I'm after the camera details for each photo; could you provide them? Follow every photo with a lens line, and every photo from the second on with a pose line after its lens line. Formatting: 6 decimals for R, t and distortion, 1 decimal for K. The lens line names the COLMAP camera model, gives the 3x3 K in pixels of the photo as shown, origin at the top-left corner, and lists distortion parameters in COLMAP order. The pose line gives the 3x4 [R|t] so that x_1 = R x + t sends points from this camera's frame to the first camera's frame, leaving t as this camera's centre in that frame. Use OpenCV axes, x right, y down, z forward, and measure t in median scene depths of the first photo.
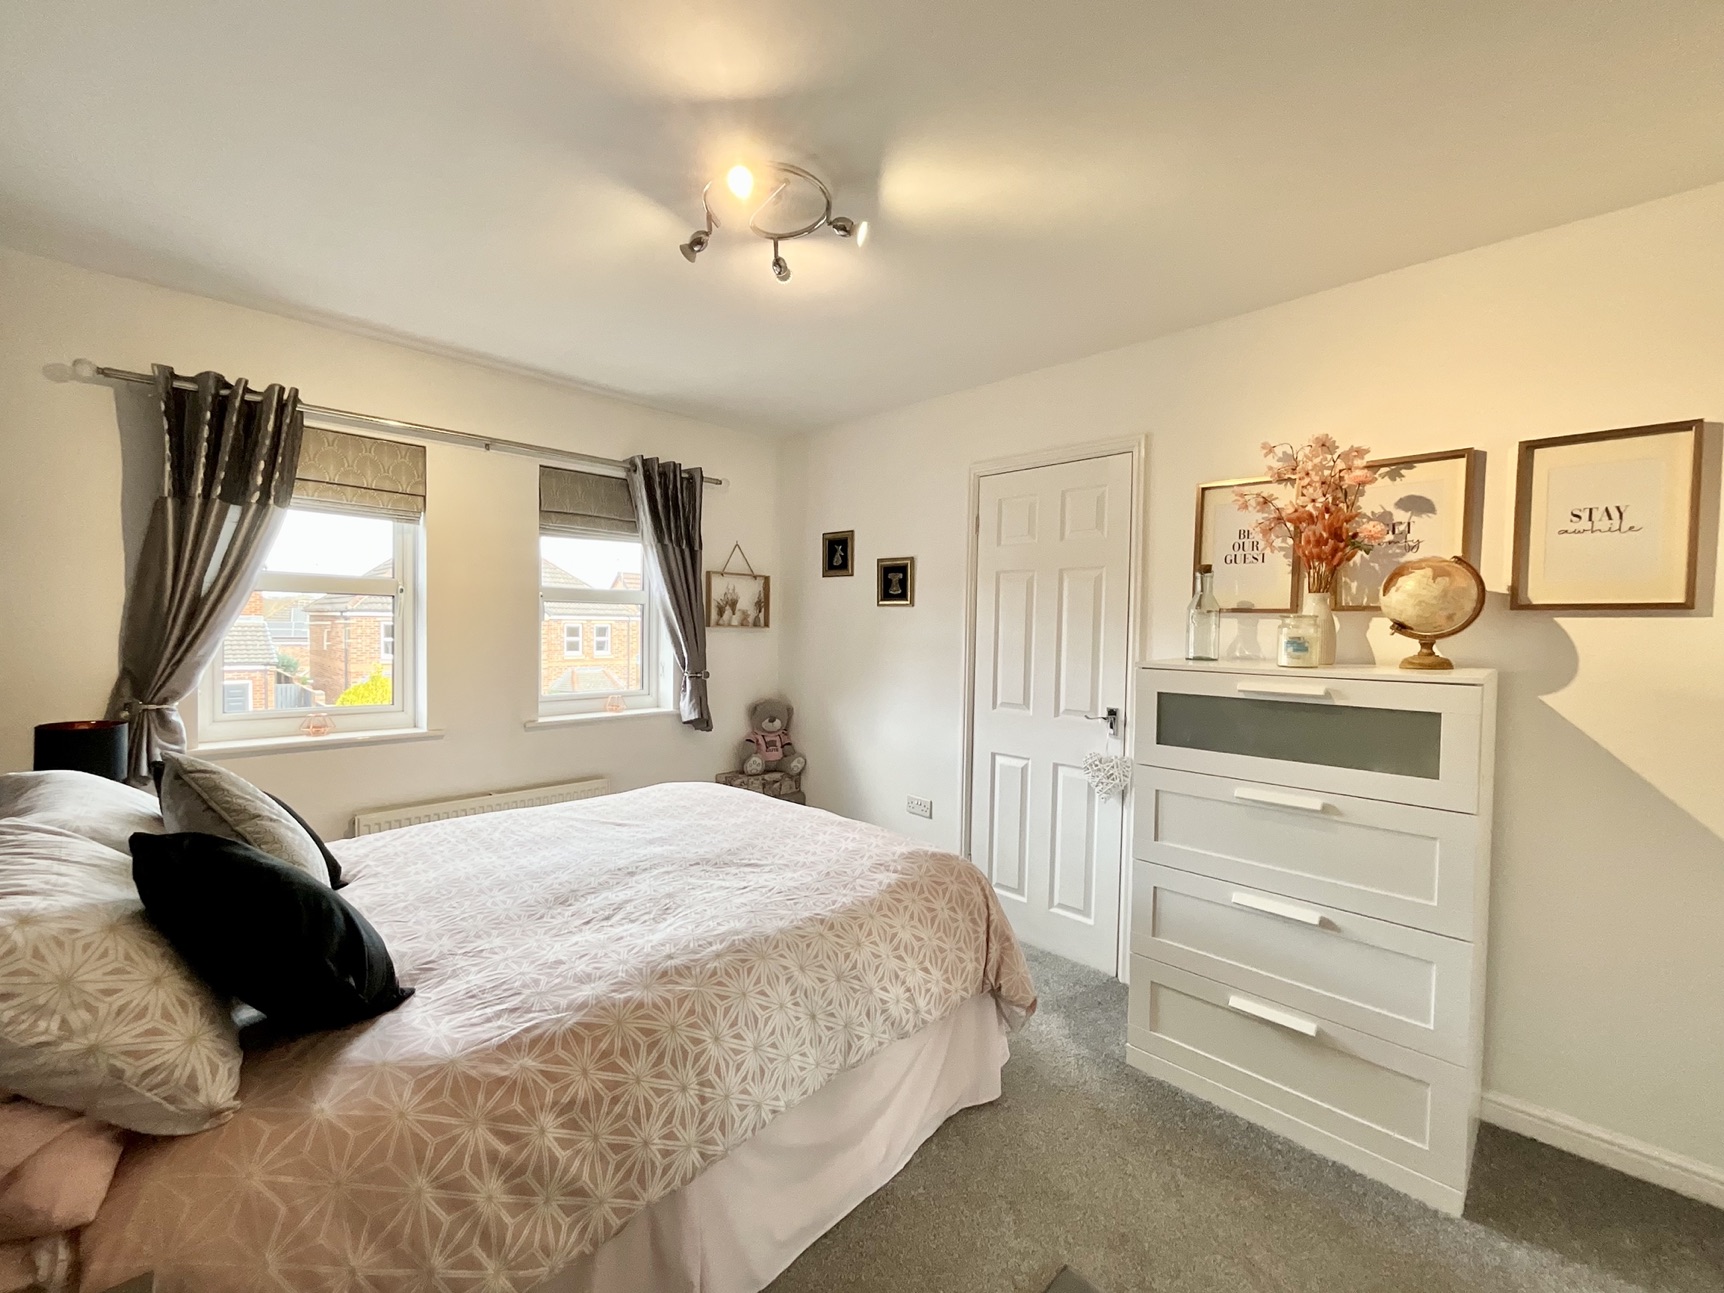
lens RADIAL K [[700.0, 0, 860.7], [0, 700.0, 650.0], [0, 0, 1]] dist [-0.000576, 0.000473]
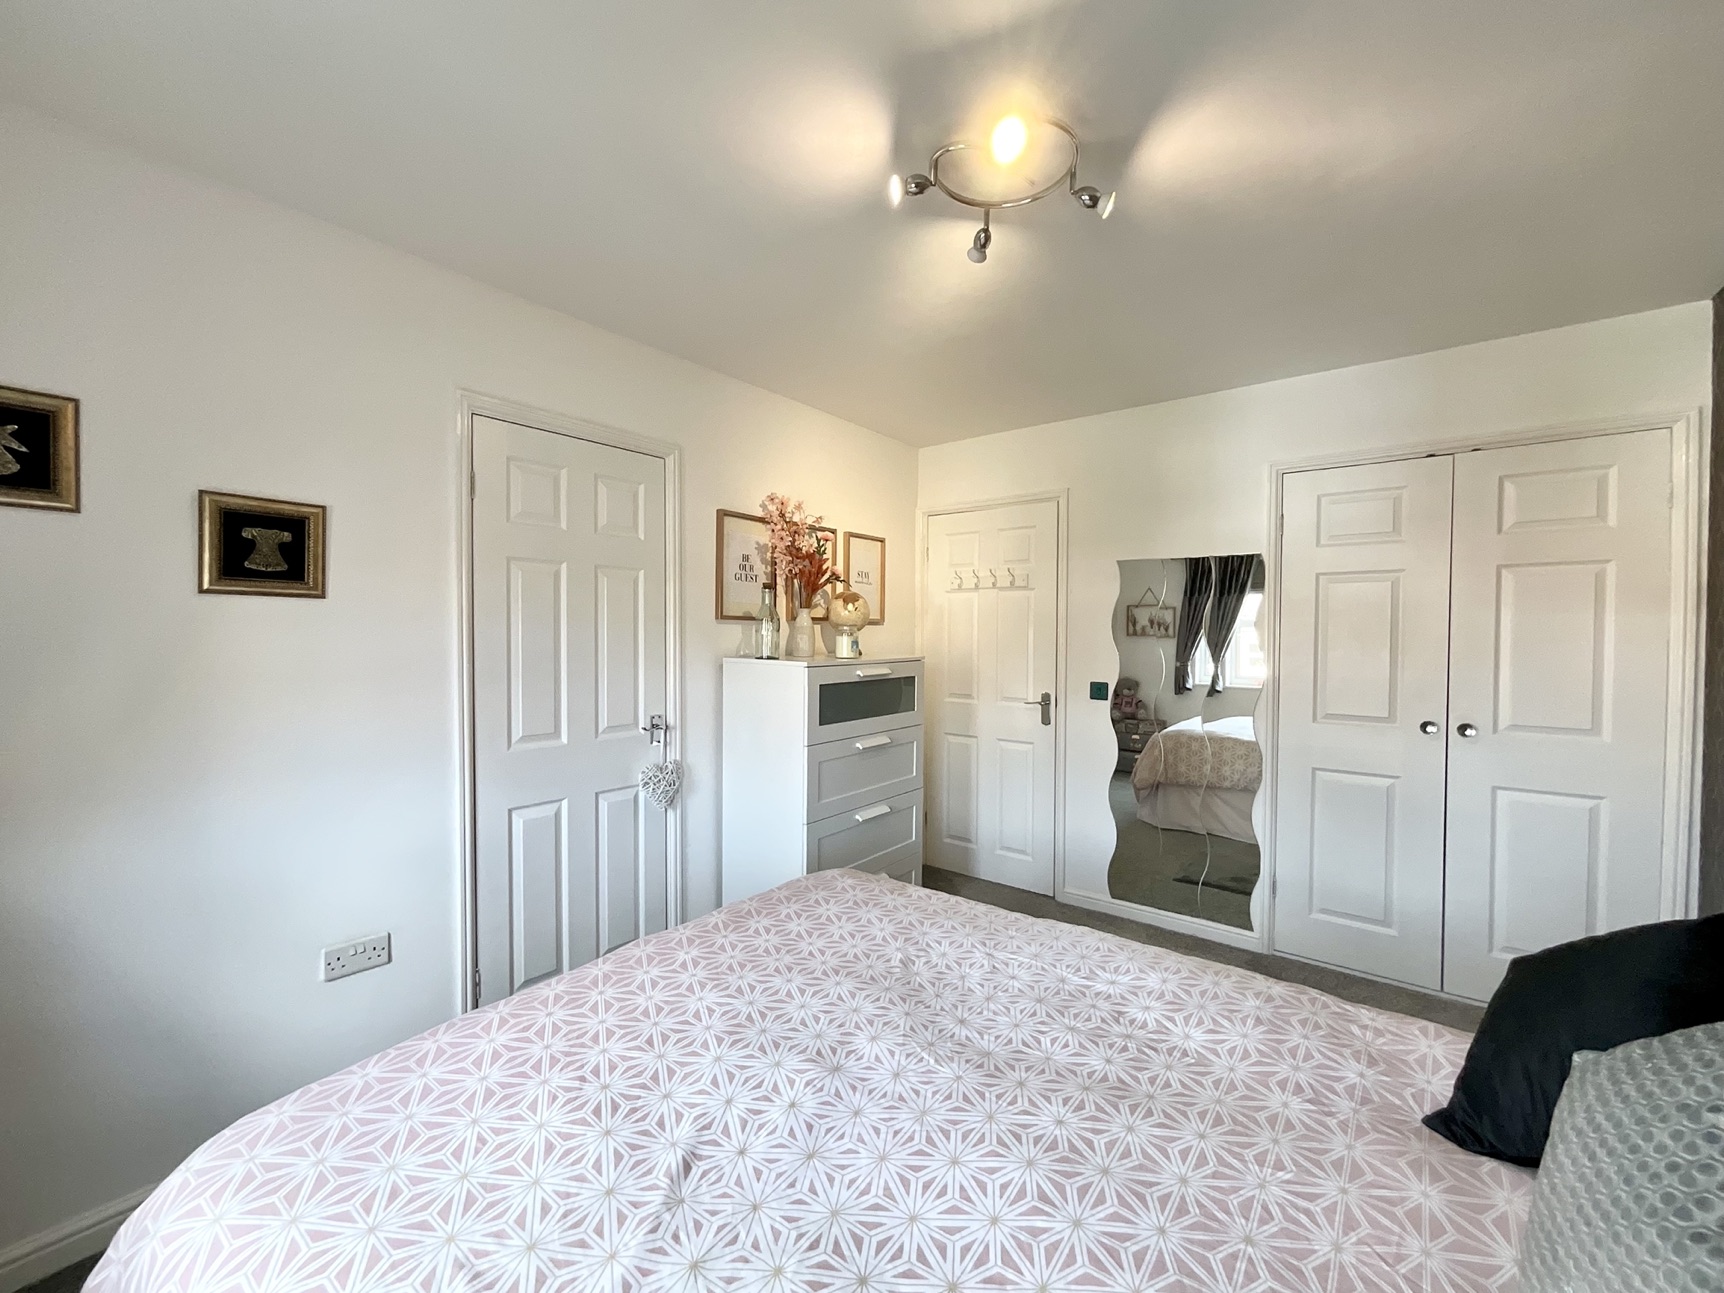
lens RADIAL K [[700.0, 0, 860.7], [0, 700.0, 650.0], [0, 0, 1]] dist [-0.000576, 0.000473]
pose [[-0.121436, -0.041109, 0.991748, -0.800127], [0.030415, 0.998519, 0.045114, -0.054633], [-0.992133, 0.035642, -0.120006, 1.034275]]
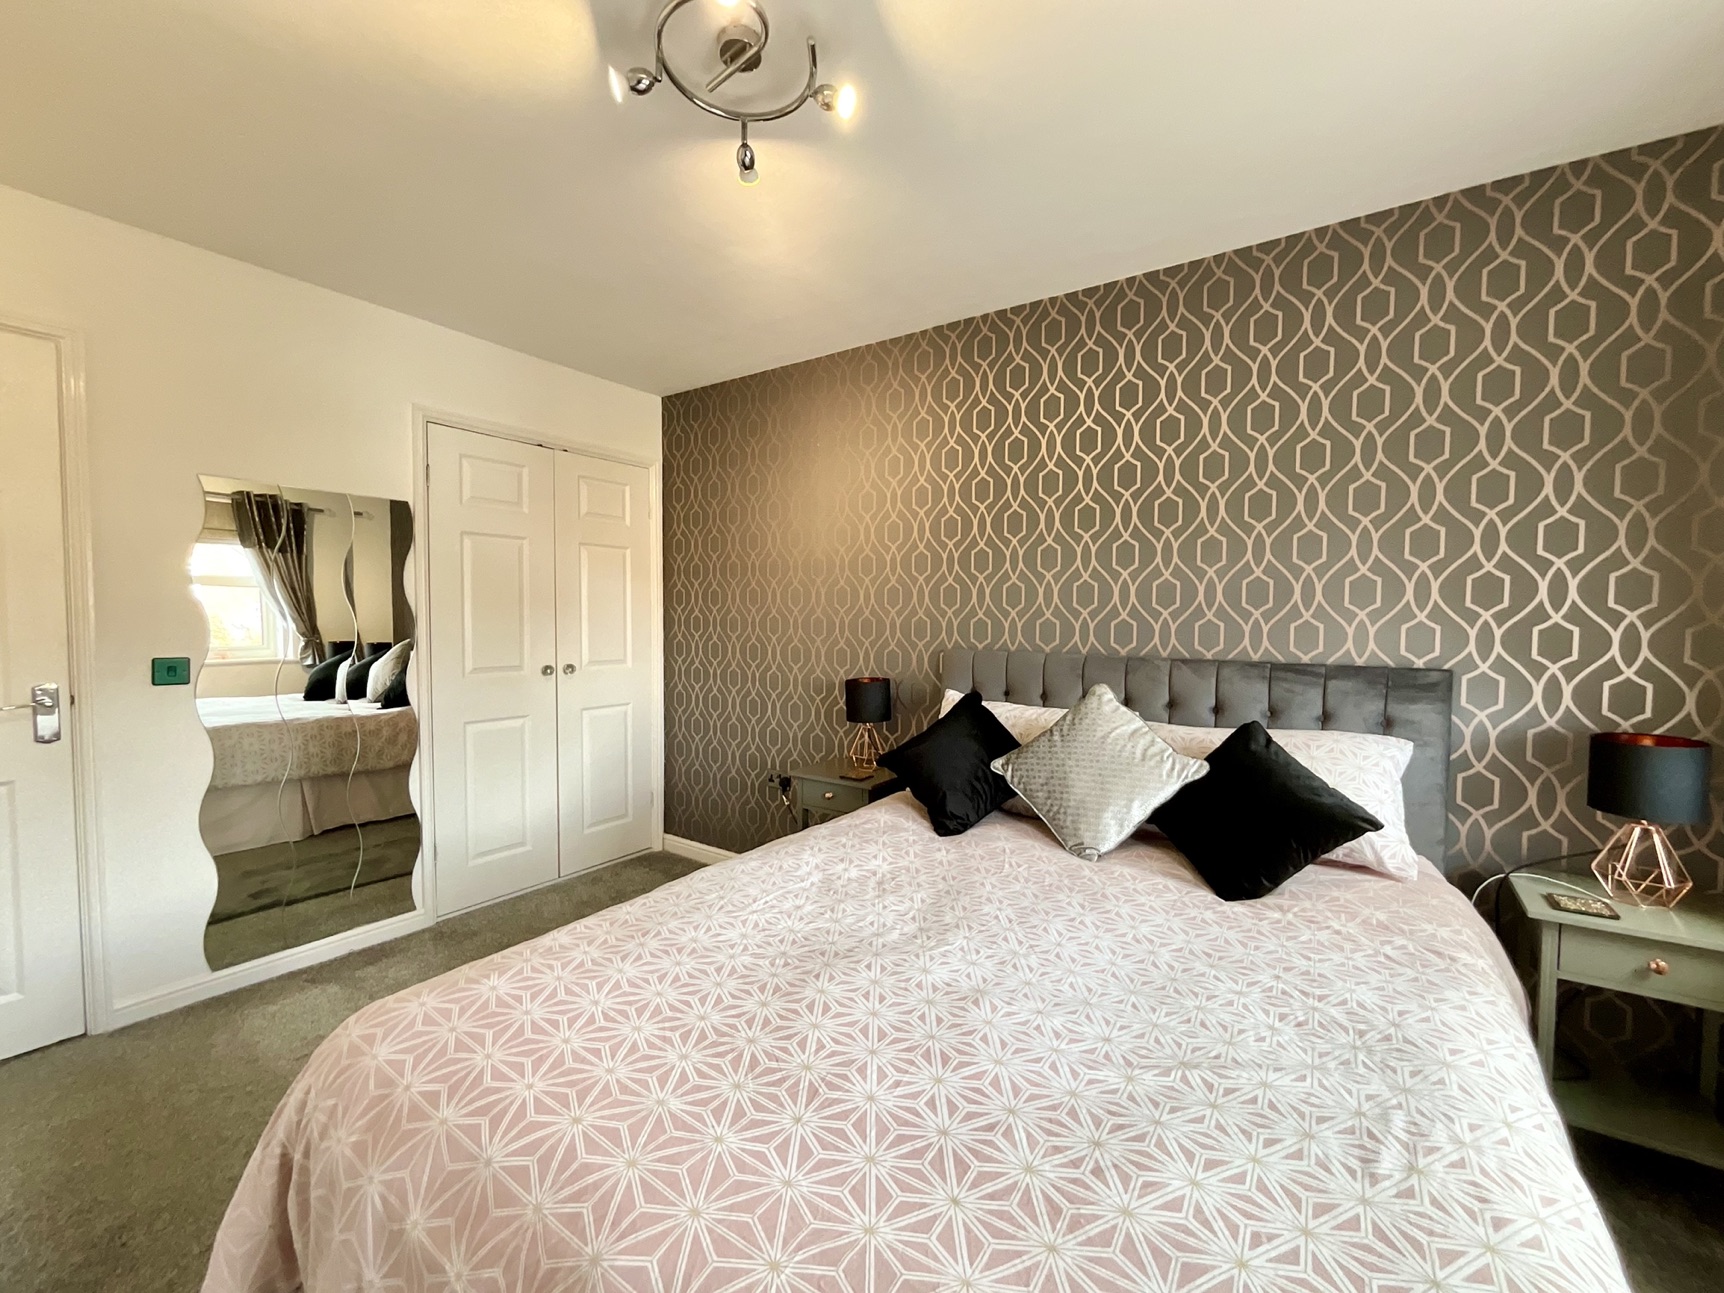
lens RADIAL K [[699.5, 0, 862.0], [0, 699.5, 646.5], [0, 0, 1]] dist [0.002474, 0.000738]
pose [[-0.983344, -0.021600, -0.180465, -0.112107], [-0.035753, 0.996501, 0.075548, -0.022019], [0.178202, 0.080742, -0.980676, 1.485587]]
